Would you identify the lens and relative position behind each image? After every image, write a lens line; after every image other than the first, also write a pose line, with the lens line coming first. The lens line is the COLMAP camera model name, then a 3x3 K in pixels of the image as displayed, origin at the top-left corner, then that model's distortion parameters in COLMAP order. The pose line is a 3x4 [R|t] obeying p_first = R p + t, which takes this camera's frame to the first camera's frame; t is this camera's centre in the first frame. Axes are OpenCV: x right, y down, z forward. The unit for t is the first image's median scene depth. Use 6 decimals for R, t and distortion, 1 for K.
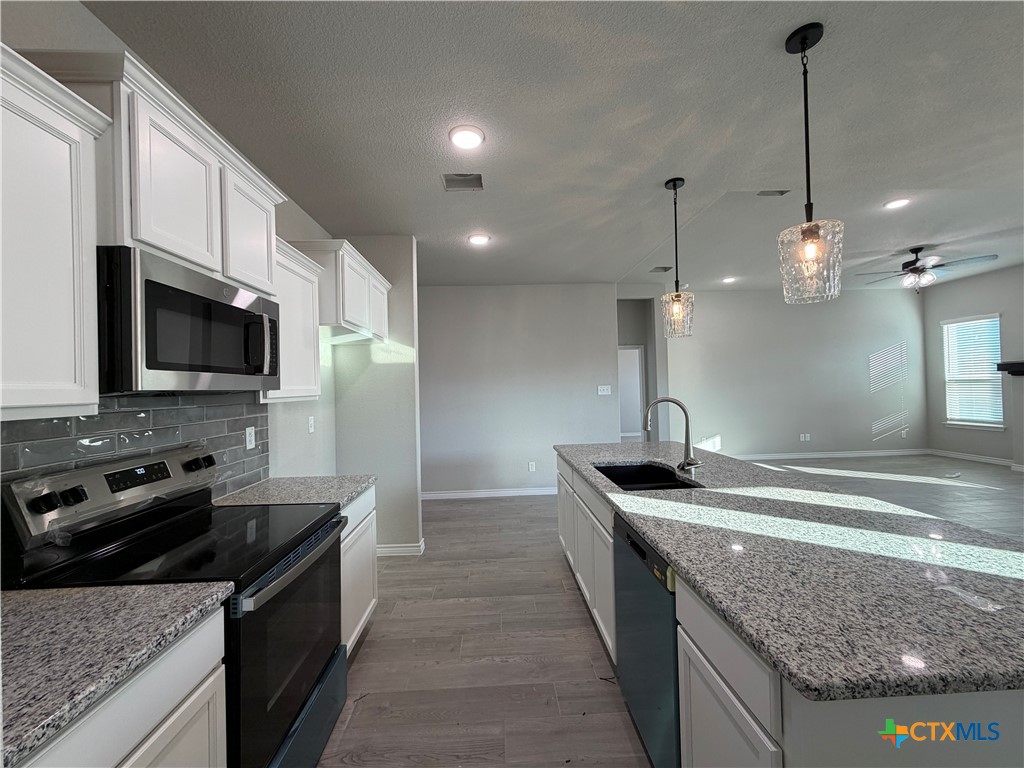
lens RADIAL K [[411.4, 0, 510.4], [0, 411.4, 379.7], [0, 0, 1]] dist [0.001898, 0.000299]
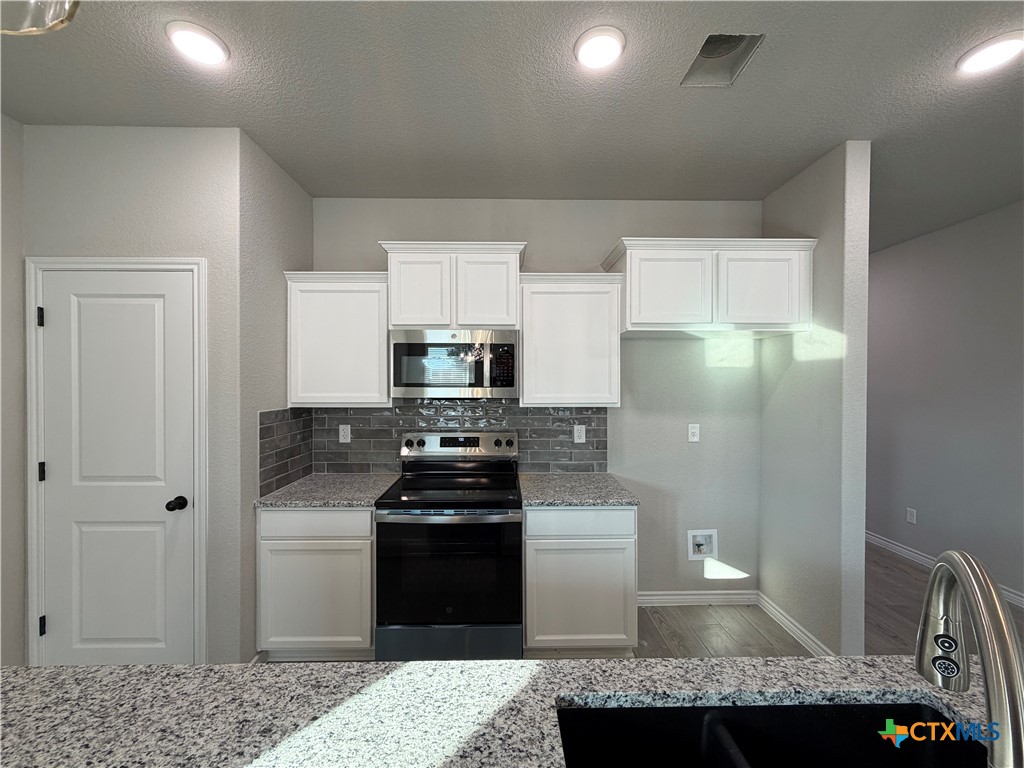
lens RADIAL K [[411.4, 0, 509.6], [0, 411.4, 386.0], [0, 0, 1]] dist [0.001898, 0.000299]
pose [[-0.029352, 0.036742, -0.998894, 0.802370], [0.017517, 0.999190, 0.036238, -0.065759], [0.999416, -0.016434, -0.029971, 1.146120]]
